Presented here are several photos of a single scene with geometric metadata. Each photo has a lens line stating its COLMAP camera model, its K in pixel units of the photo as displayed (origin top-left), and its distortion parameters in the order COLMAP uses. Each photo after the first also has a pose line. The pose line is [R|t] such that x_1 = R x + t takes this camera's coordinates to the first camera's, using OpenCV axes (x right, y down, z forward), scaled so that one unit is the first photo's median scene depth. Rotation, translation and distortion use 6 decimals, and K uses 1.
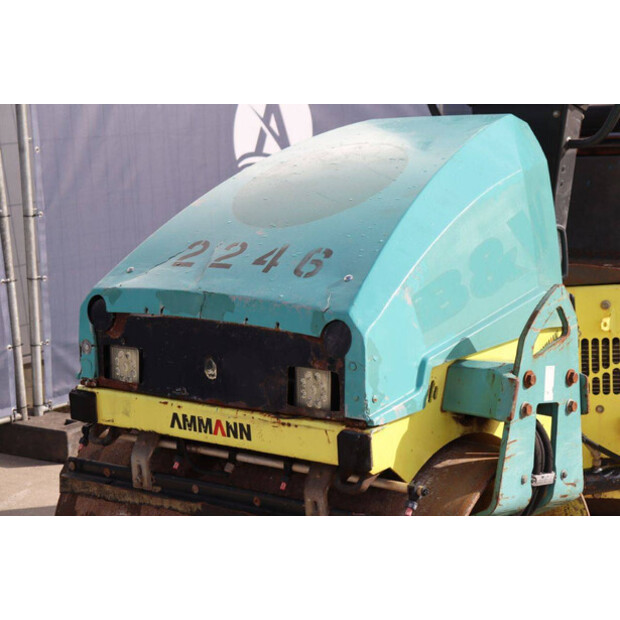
lens RADIAL K [[1273.5, 0, 309.2], [0, 1273.5, 313.1], [0, 0, 1]] dist [0.327792, 0.000000]
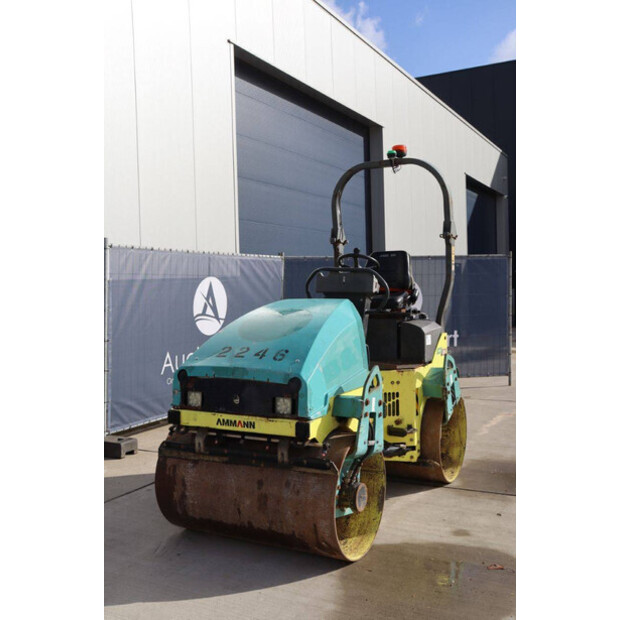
lens RADIAL K [[678.6, 0, 305.3], [0, 678.6, 311.7], [0, 0, 1]] dist [-0.051996, 0.000000]
pose [[0.982814, 0.025338, 0.182849, -0.185565], [-0.000210, 0.990688, -0.136151, 0.053790], [-0.184596, 0.133772, 0.973668, -0.279480]]
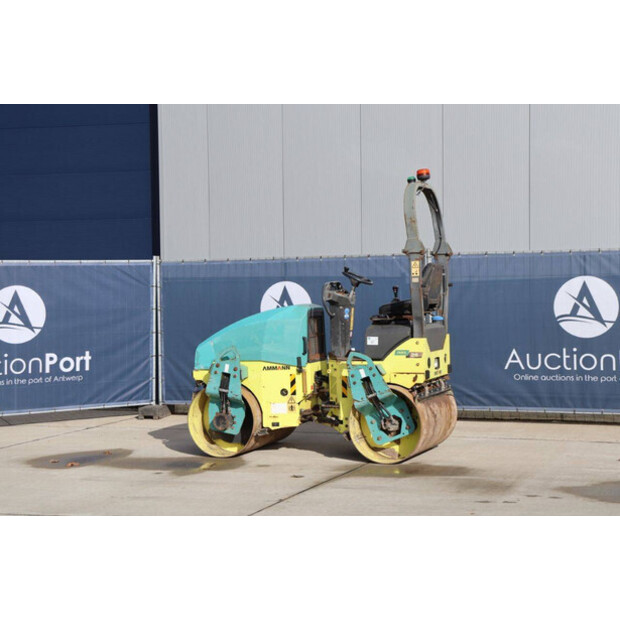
lens RADIAL K [[1263.4, 0, 295.7], [0, 1263.4, 297.5], [0, 0, 1]] dist [0.233481, 0.000000]
pose [[0.305511, 0.056635, -0.950503, 4.099920], [-0.152273, 0.988288, 0.009943, -0.246542], [0.939934, 0.141698, 0.310557, -0.113531]]
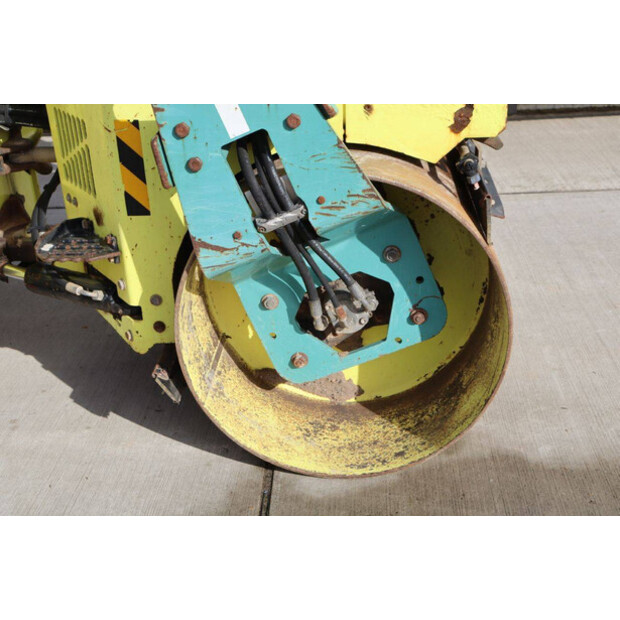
lens RADIAL K [[896.7, 0, 311.7], [0, 896.7, 313.0], [0, 0, 1]] dist [0.089287, 0.000000]
pose [[0.600985, 0.352605, -0.717277, 0.954835], [-0.118020, 0.926739, 0.356689, -0.100559], [0.790499, -0.129711, 0.598570, 1.009715]]
